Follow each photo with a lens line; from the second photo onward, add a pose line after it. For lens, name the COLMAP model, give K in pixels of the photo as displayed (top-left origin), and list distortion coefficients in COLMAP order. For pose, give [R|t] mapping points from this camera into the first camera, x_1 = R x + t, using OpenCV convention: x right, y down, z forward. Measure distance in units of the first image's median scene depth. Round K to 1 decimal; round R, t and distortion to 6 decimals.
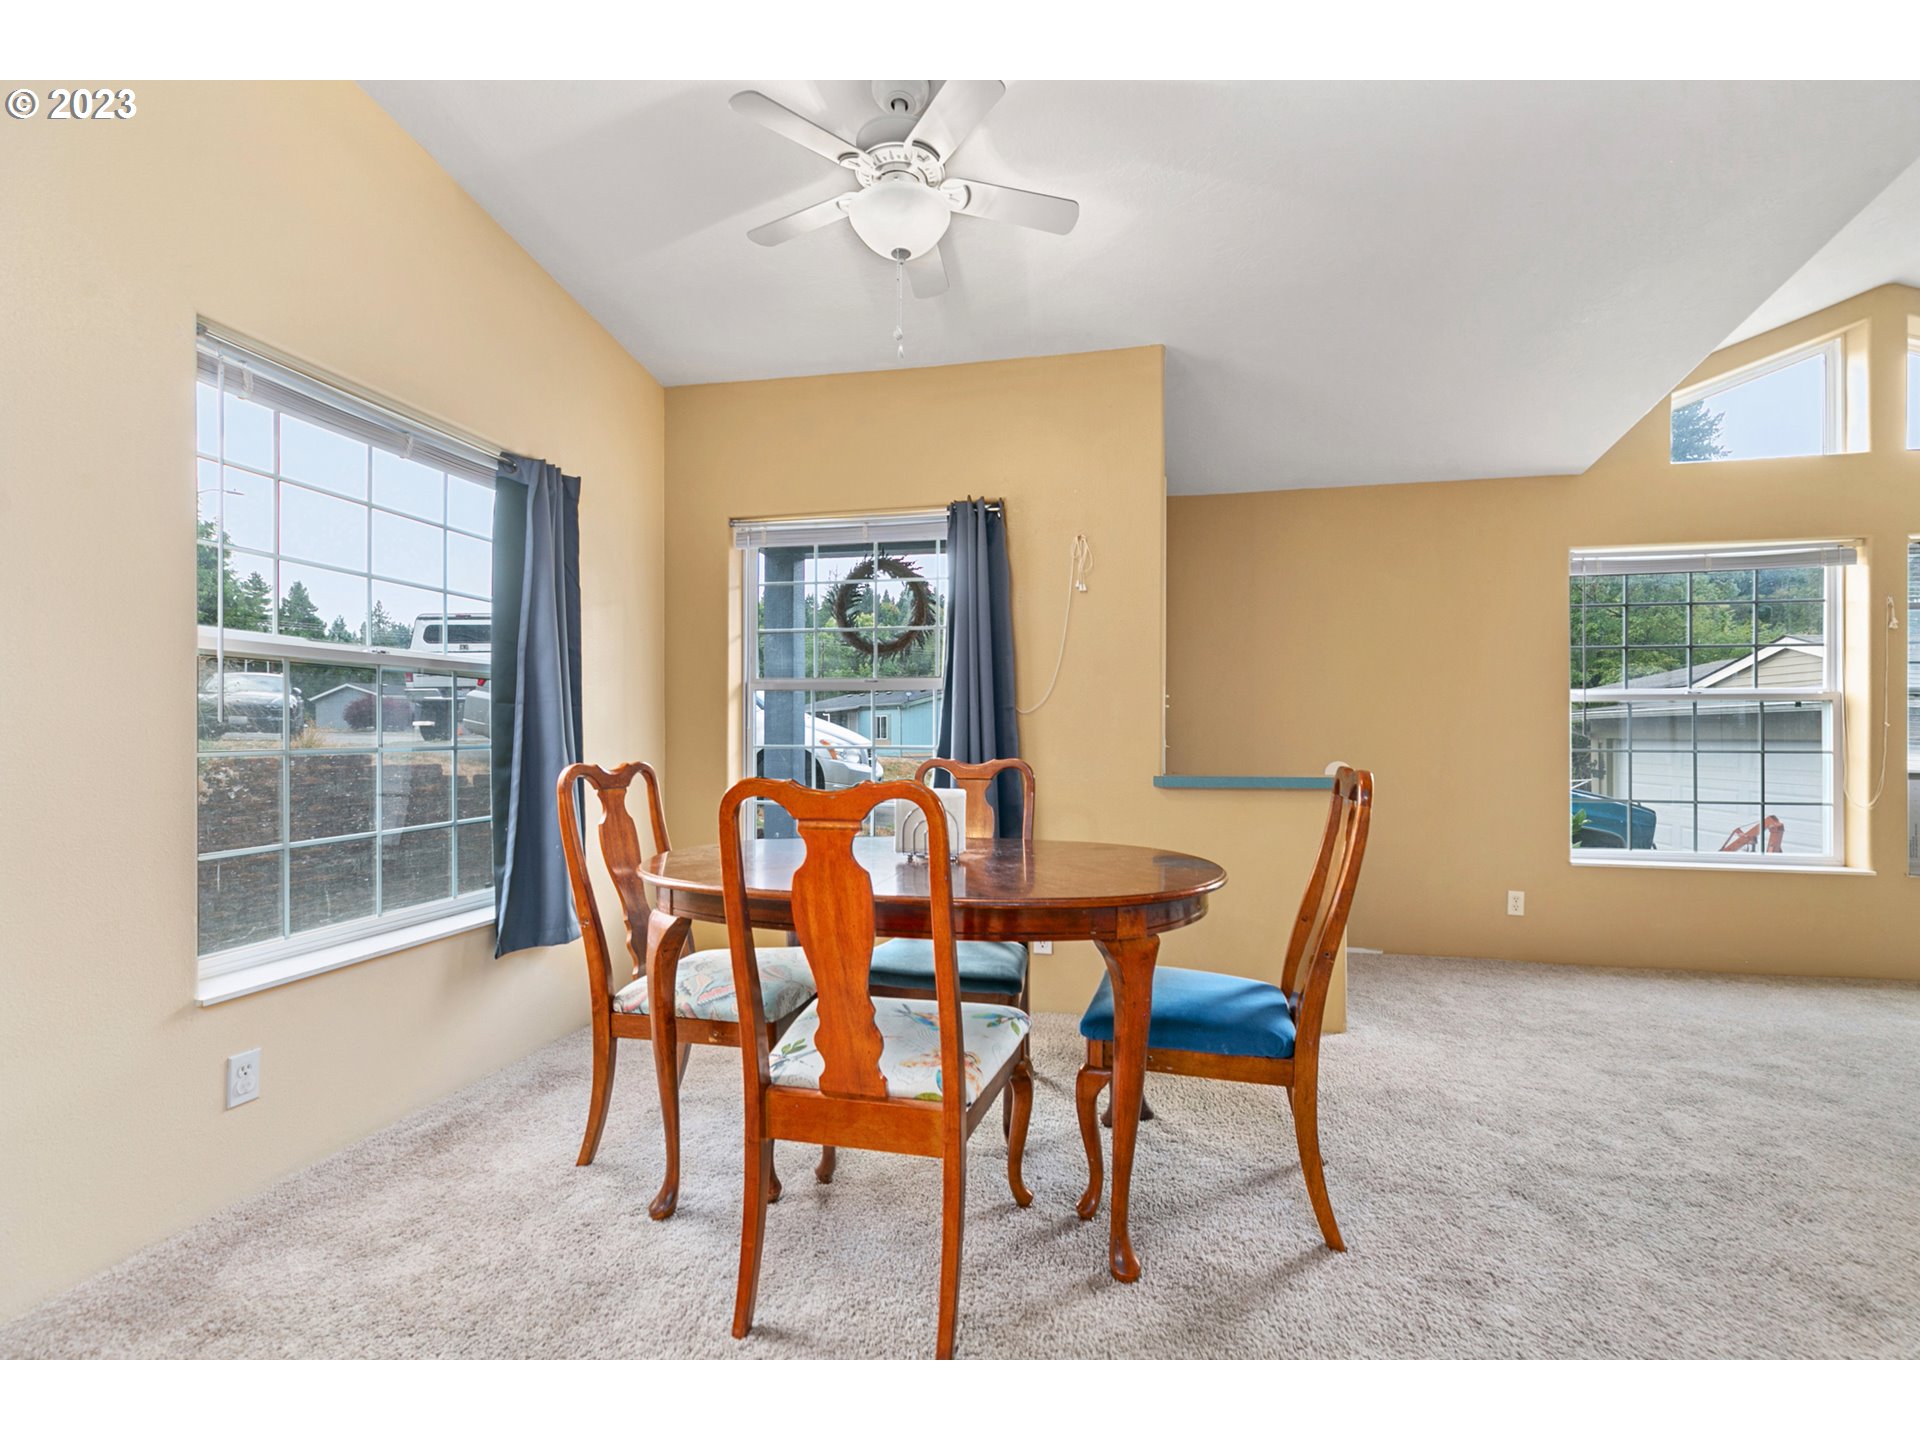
lens RADIAL K [[861.6, 0, 962.0], [0, 861.6, 728.5], [0, 0, 1]] dist [-0.002216, 0.000061]
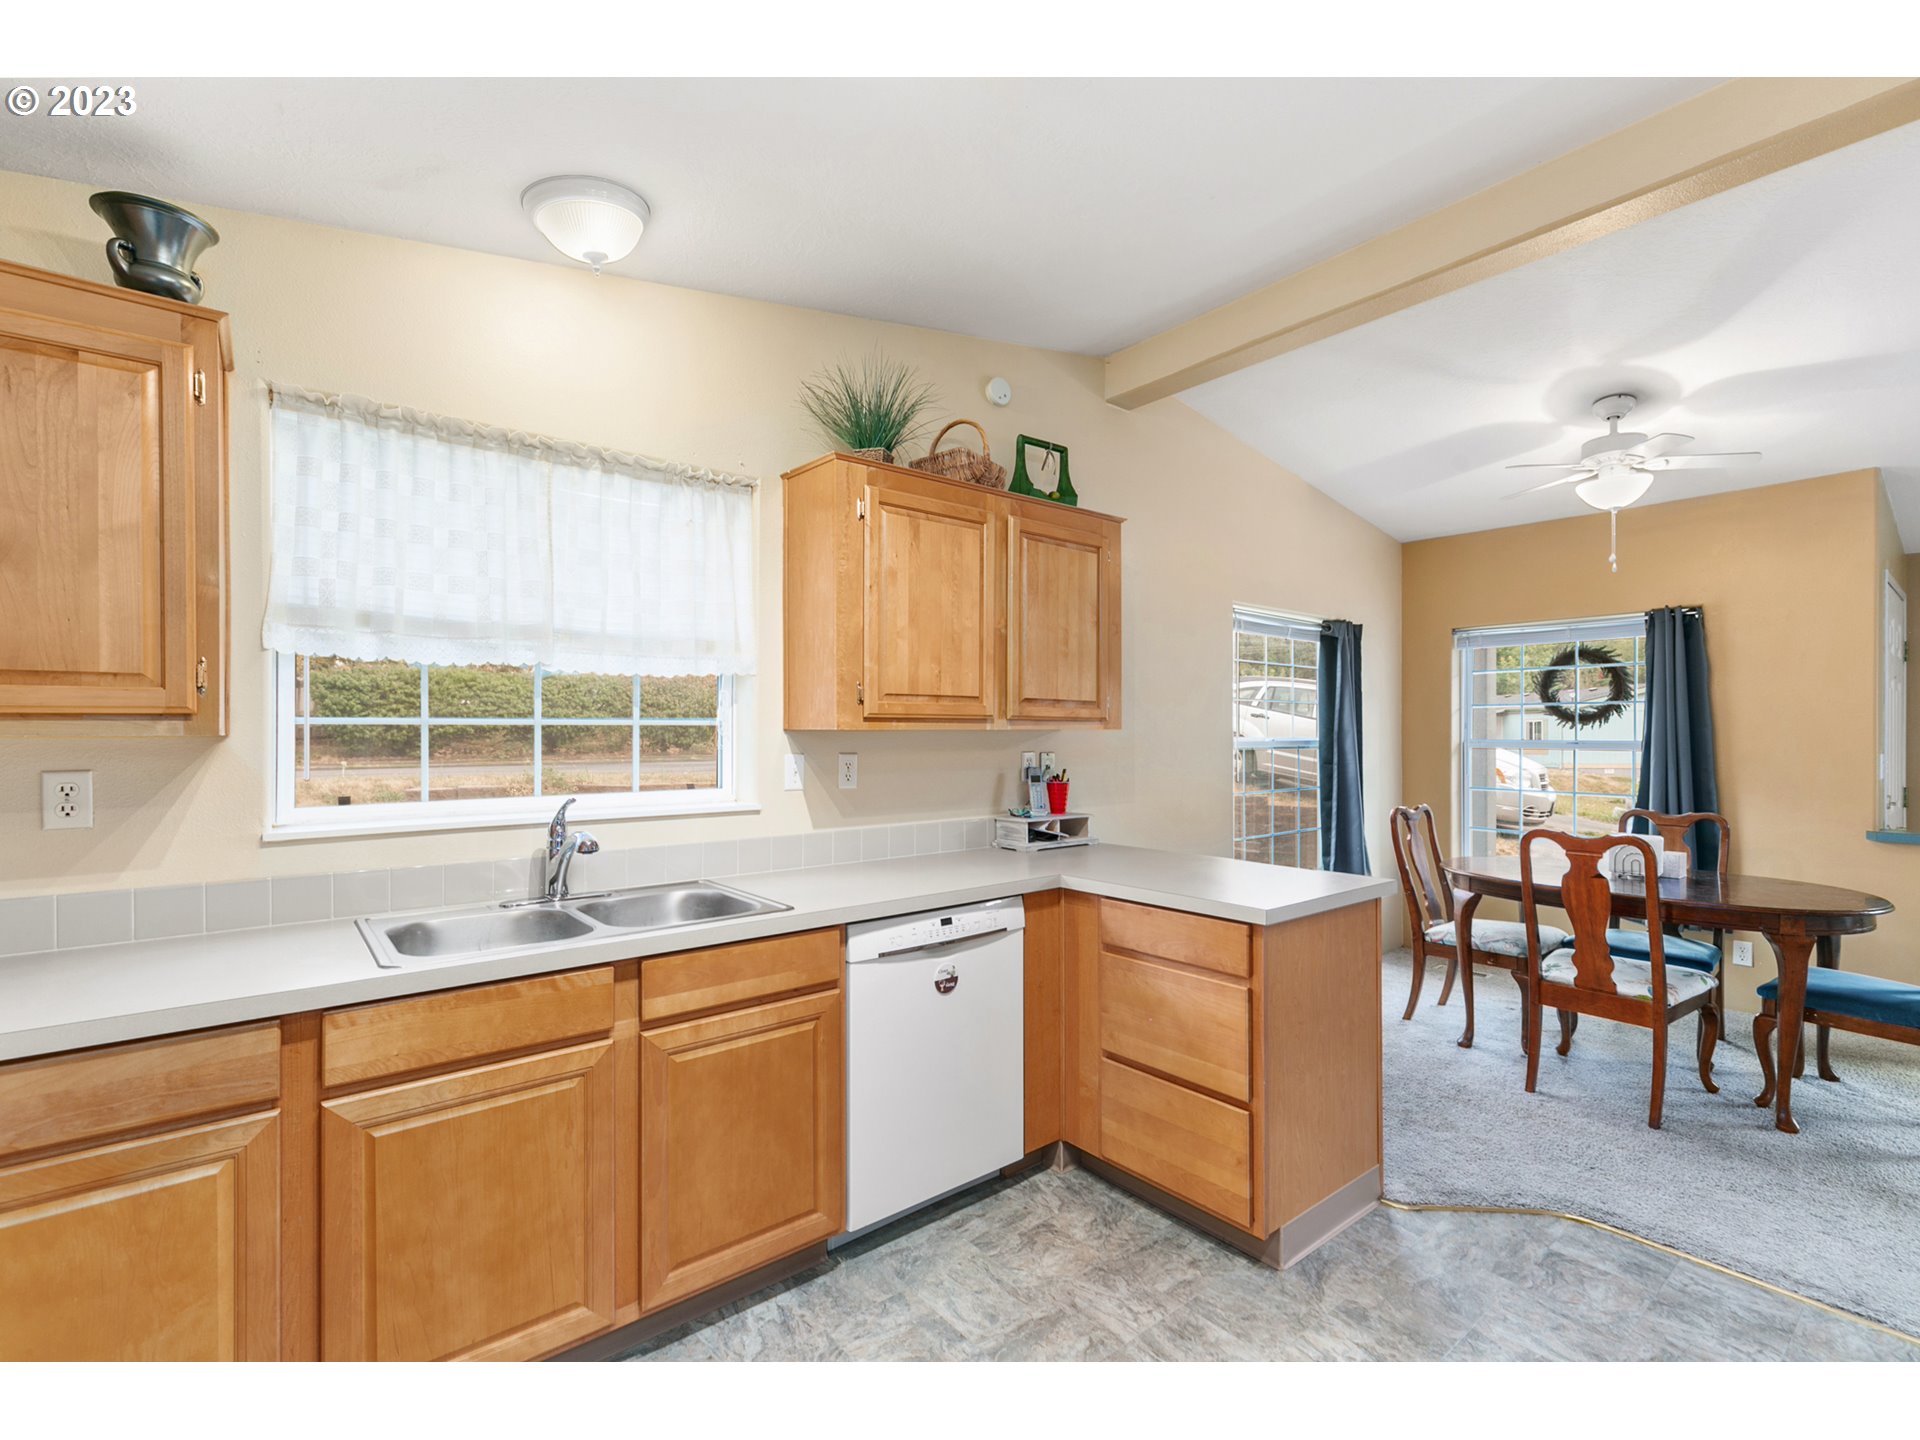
lens RADIAL K [[861.6, 0, 962.0], [0, 861.6, 728.5], [0, 0, 1]] dist [-0.002216, 0.000061]
pose [[0.780934, -0.001088, -0.624613, -0.019029], [0.000508, 0.999999, -0.001107, -0.132071], [0.624614, 0.000547, 0.780934, -1.091182]]
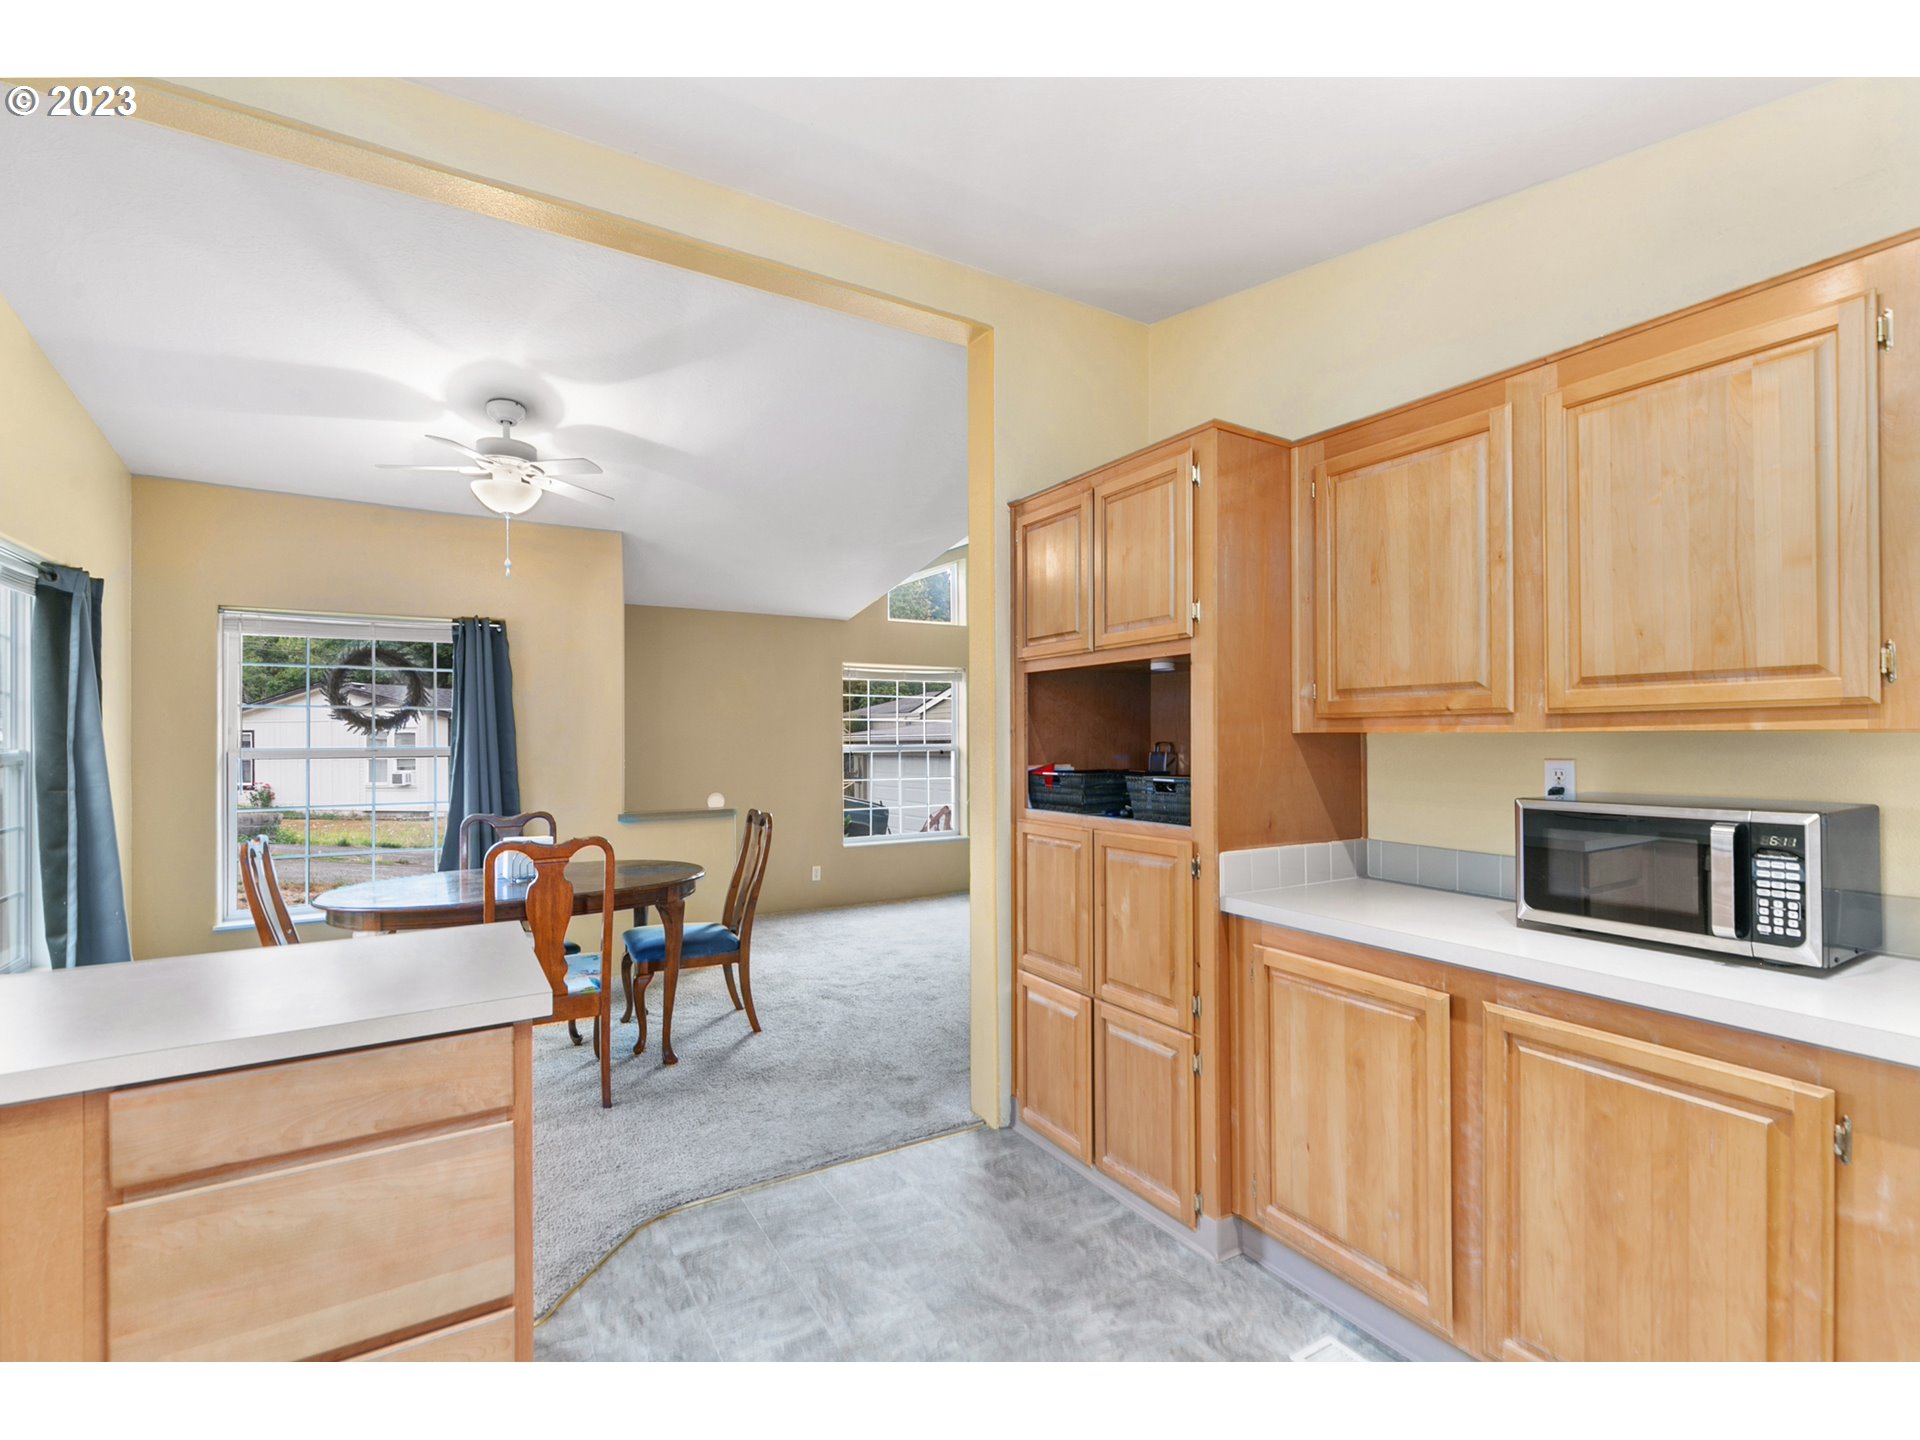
lens RADIAL K [[870.9, 0, 969.4], [0, 870.9, 730.6], [0, 0, 1]] dist [0.013289, -0.000172]
pose [[0.723280, 0.001466, 0.690553, -0.603497], [0.002250, 0.999987, -0.004479, -0.130283], [-0.690551, 0.004793, 0.723268, -0.835713]]
